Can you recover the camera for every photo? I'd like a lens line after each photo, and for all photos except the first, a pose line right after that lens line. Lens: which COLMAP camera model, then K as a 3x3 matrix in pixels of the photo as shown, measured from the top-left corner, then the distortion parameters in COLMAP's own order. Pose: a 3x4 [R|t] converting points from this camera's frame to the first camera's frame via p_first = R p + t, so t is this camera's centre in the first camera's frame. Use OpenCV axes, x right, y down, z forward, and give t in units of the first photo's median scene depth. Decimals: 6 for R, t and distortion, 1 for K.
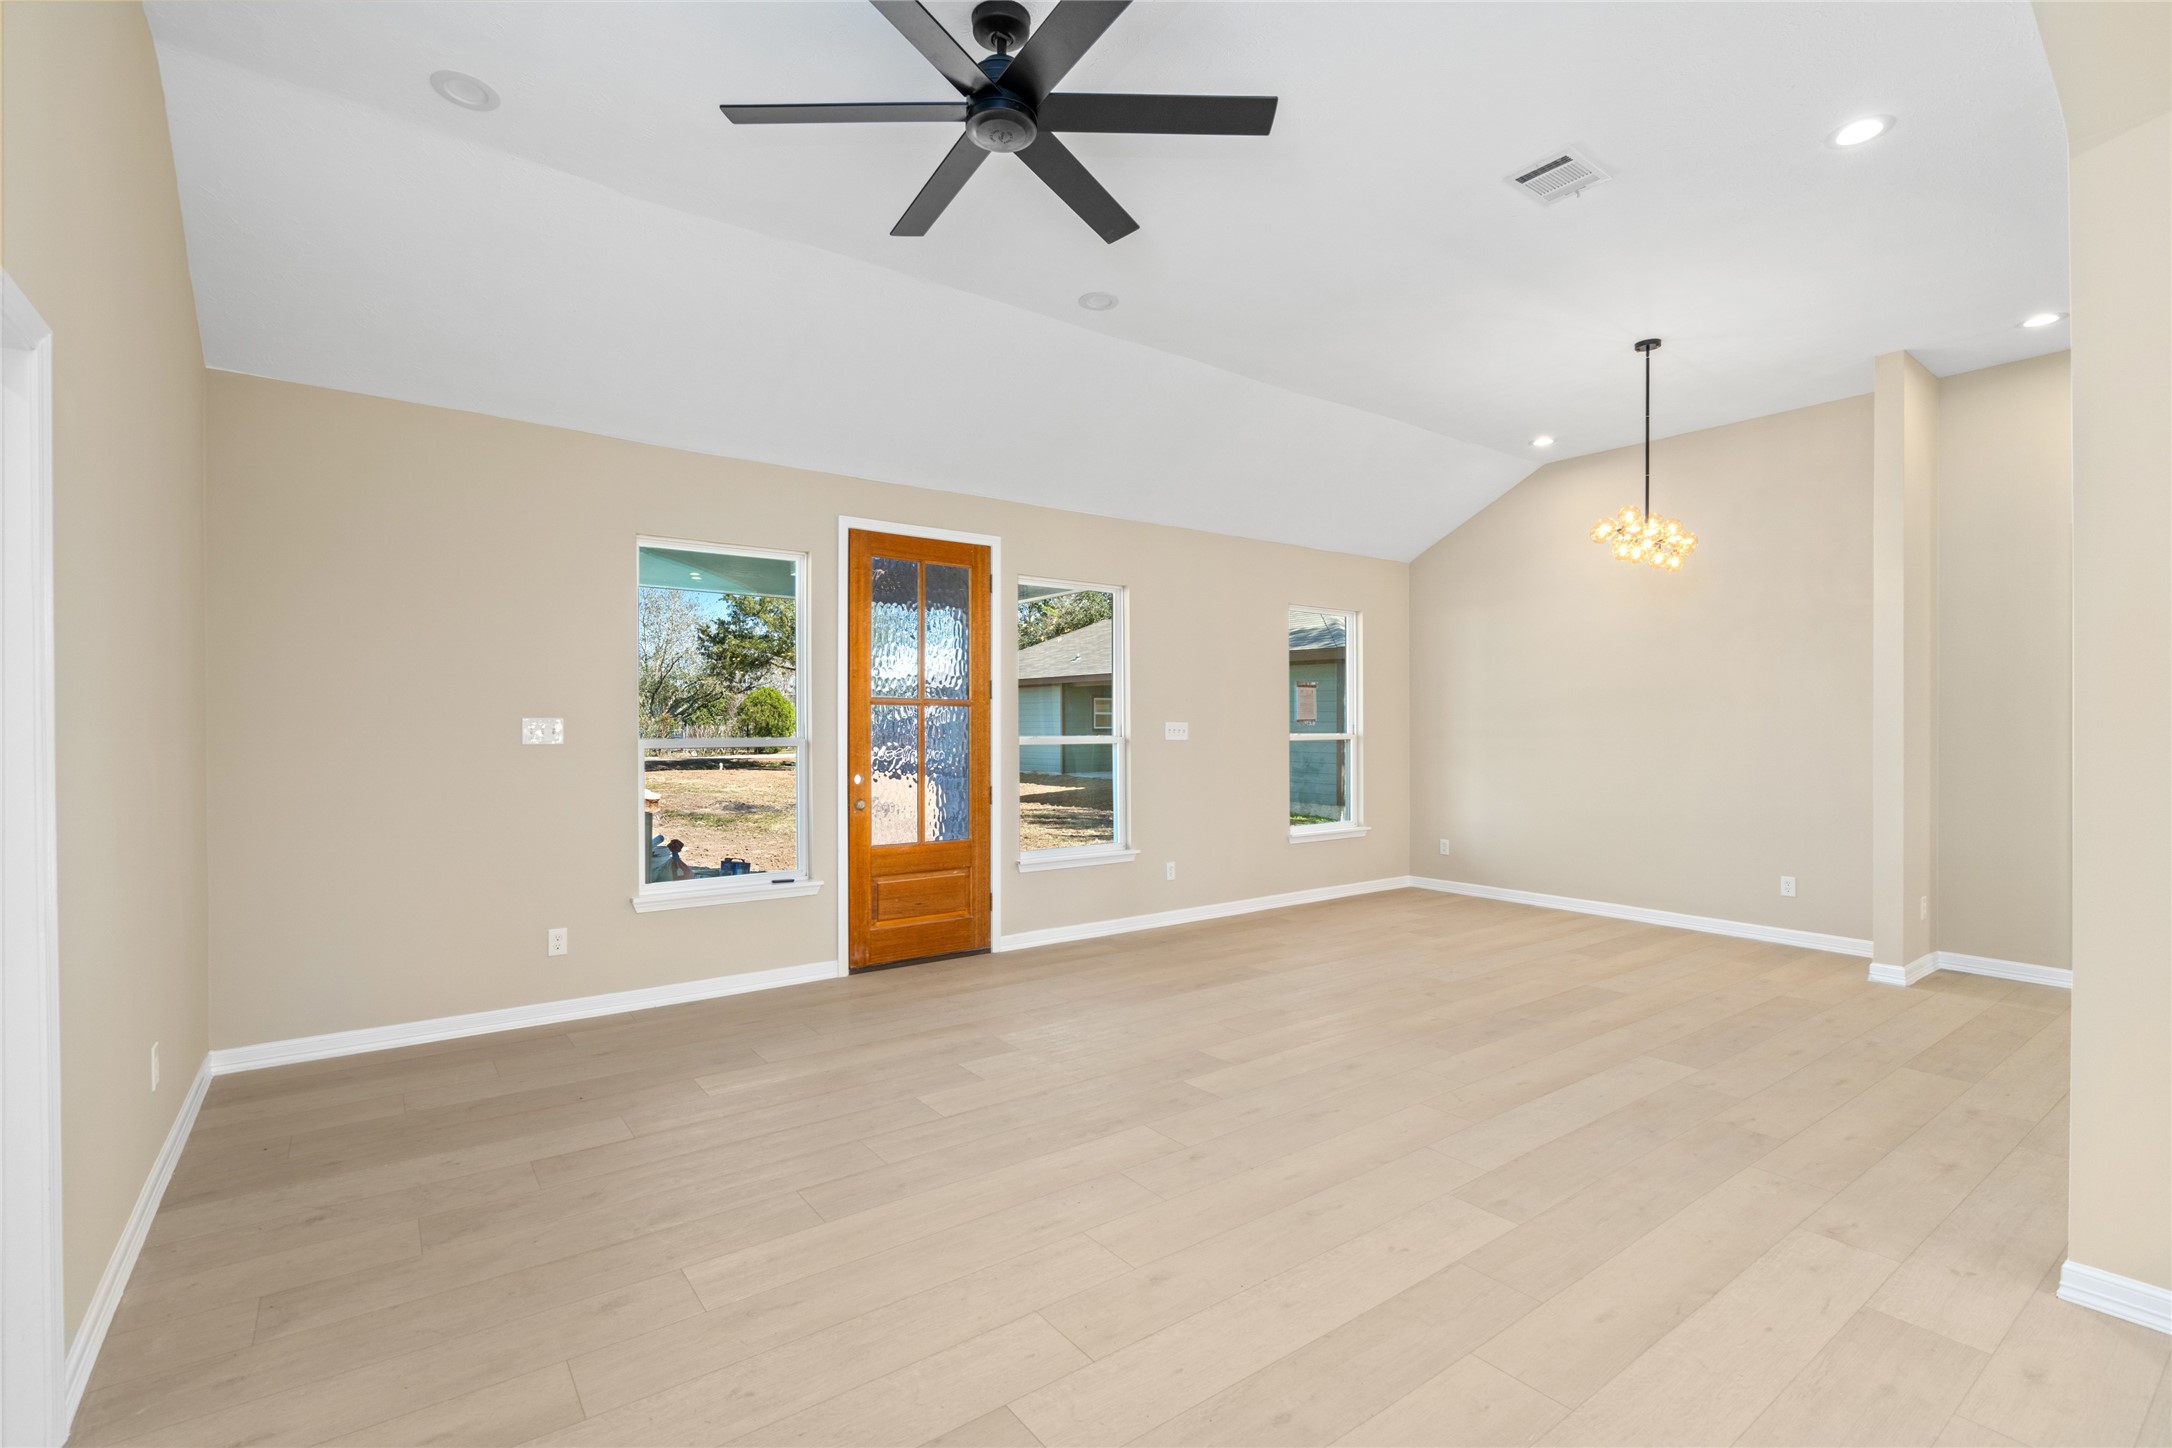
lens RADIAL K [[990.5, 0, 1079.2], [0, 990.5, 725.5], [0, 0, 1]] dist [-0.004200, -0.001529]
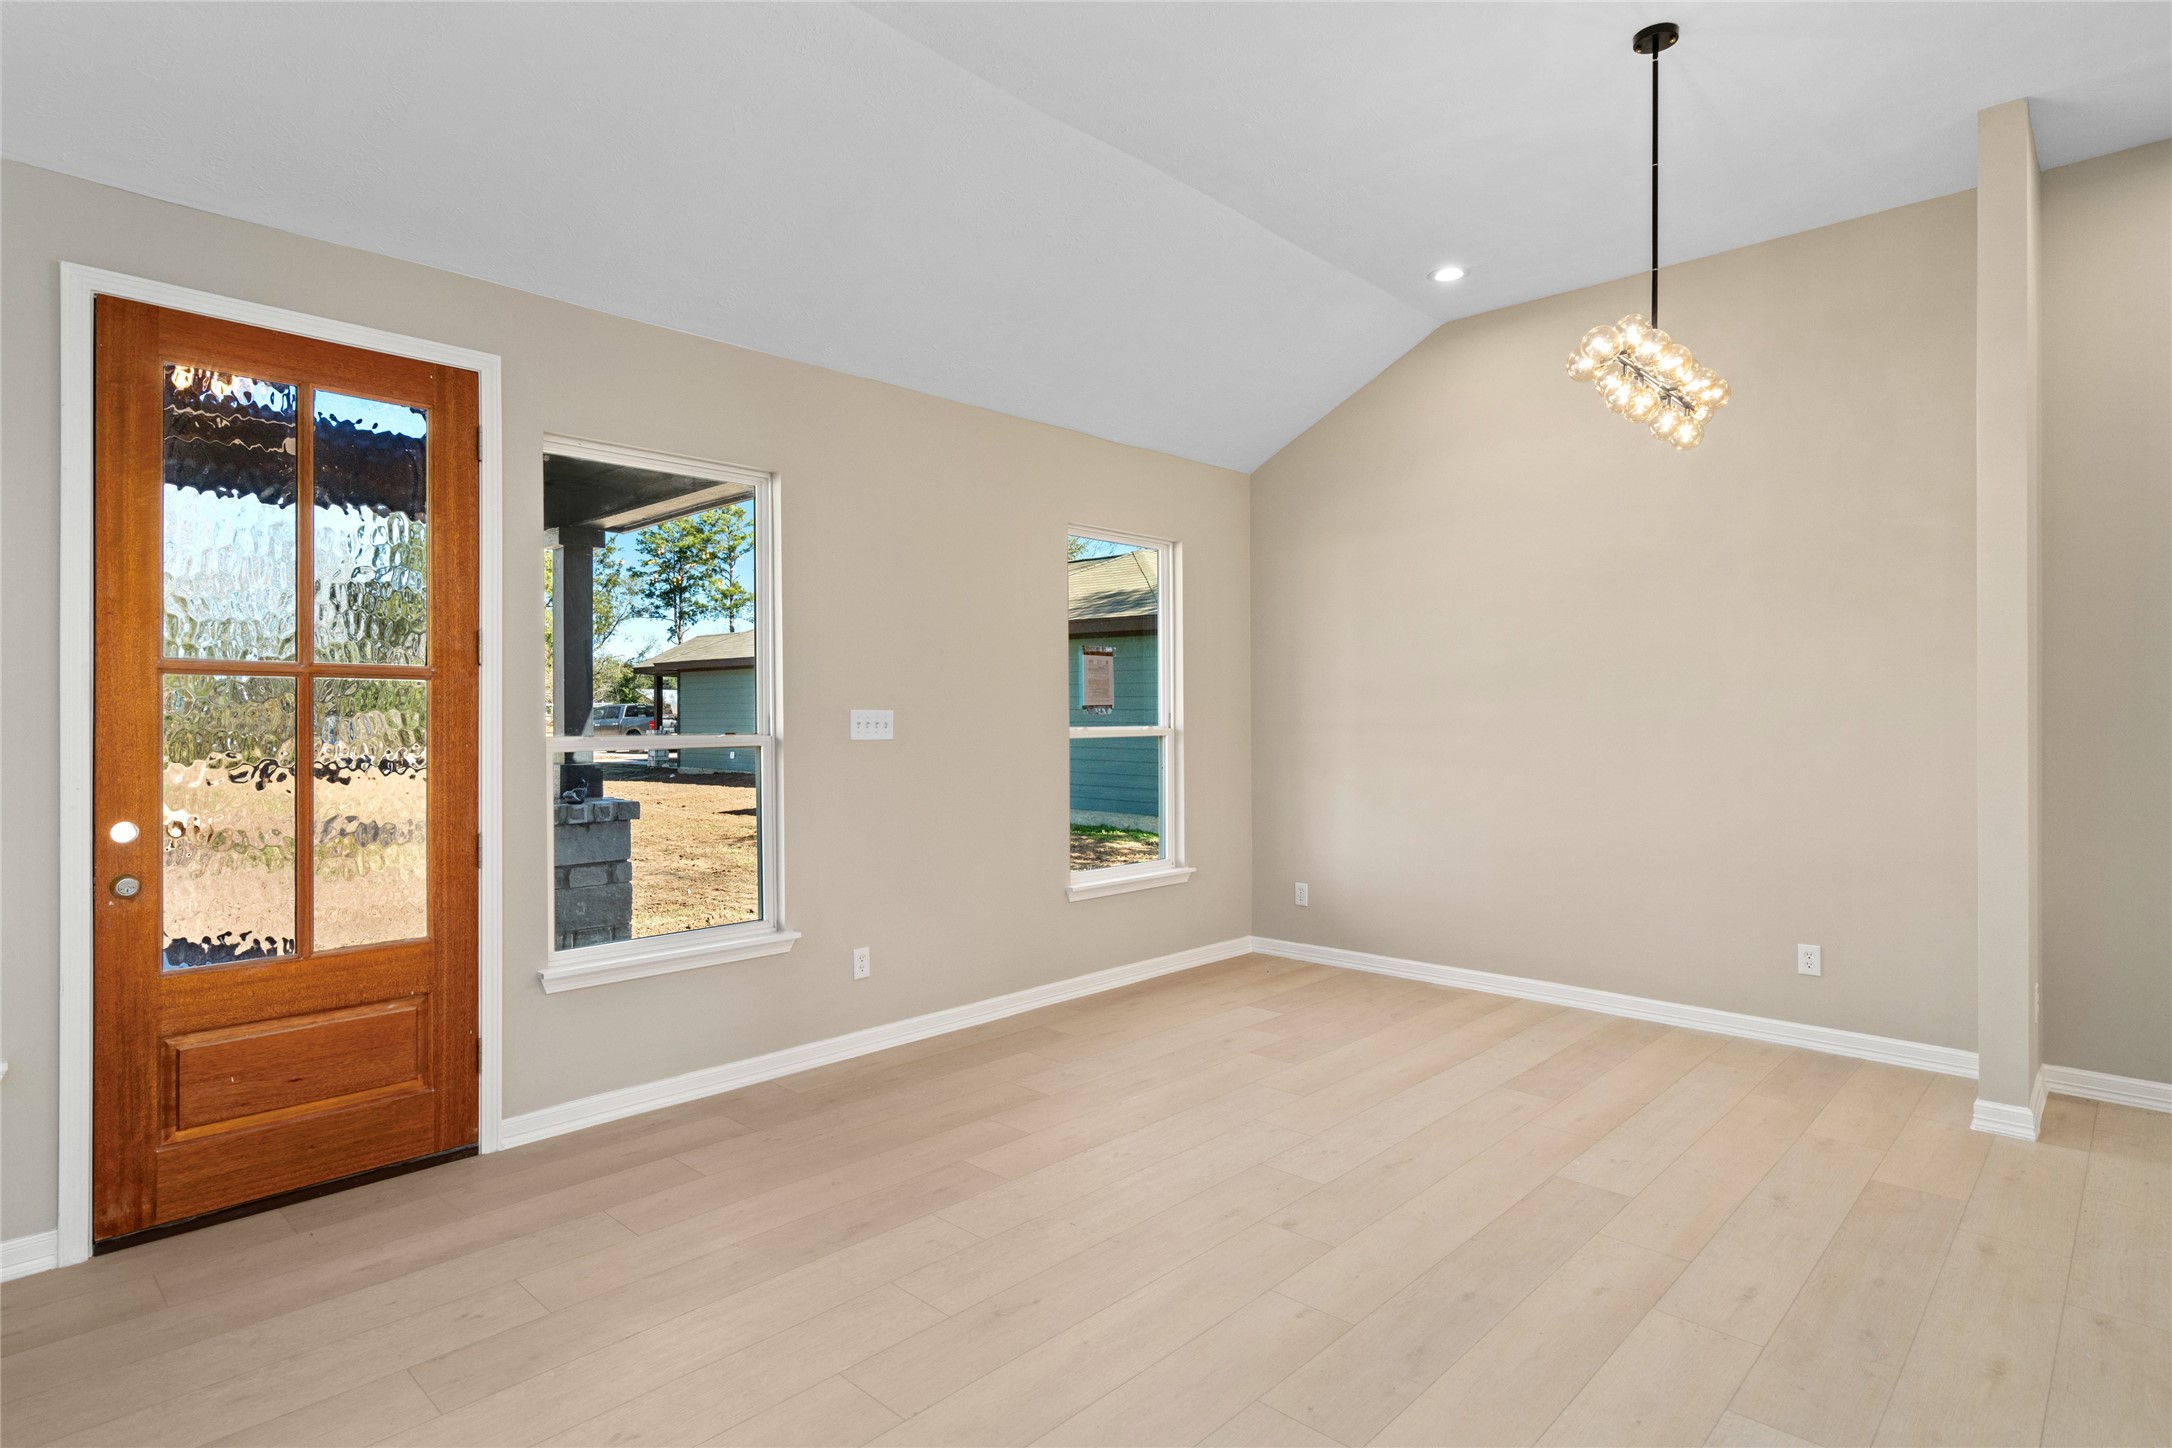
lens RADIAL K [[1142.4, 0, 1084.6], [0, 1142.4, 713.0], [0, 0, 1]] dist [0.005720, 0.000977]
pose [[0.984372, -0.002290, 0.176089, 0.126970], [0.002442, 0.999997, -0.000646, -0.000664], [-0.176087, 0.001066, 0.984374, 0.378911]]
